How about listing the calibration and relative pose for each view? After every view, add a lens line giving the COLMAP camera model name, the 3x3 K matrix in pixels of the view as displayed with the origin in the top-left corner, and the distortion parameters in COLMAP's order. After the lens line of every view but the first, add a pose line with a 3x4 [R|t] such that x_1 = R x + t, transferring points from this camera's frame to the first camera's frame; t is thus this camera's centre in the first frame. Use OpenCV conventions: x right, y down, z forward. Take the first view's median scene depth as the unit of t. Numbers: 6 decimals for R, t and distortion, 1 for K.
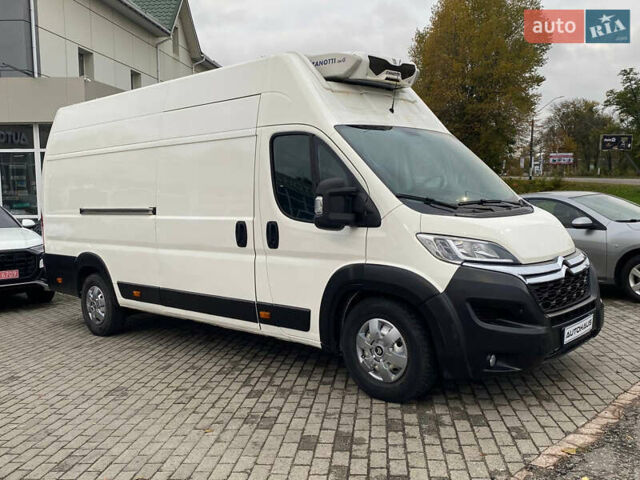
lens RADIAL K [[612.8, 0, 310.0], [0, 612.8, 238.2], [0, 0, 1]] dist [0.017791, -0.014379]
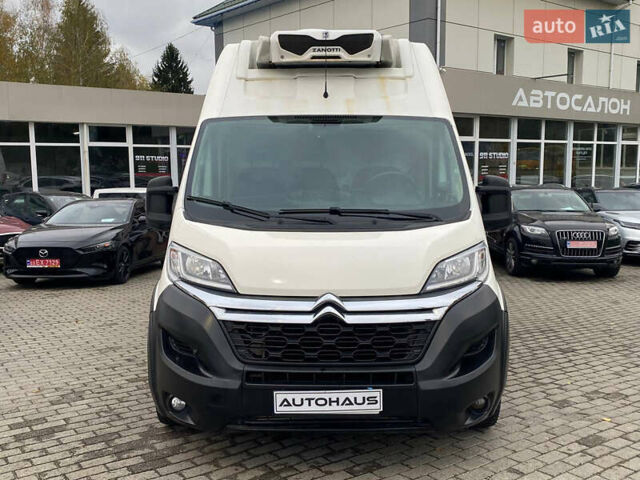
lens RADIAL K [[612.8, 0, 310.0], [0, 612.8, 238.2], [0, 0, 1]] dist [0.017791, -0.014379]
pose [[0.677682, 0.087760, -0.730099, 0.867666], [-0.069099, 0.996060, 0.055591, -0.068861], [0.732101, 0.012776, 0.681076, 0.491055]]
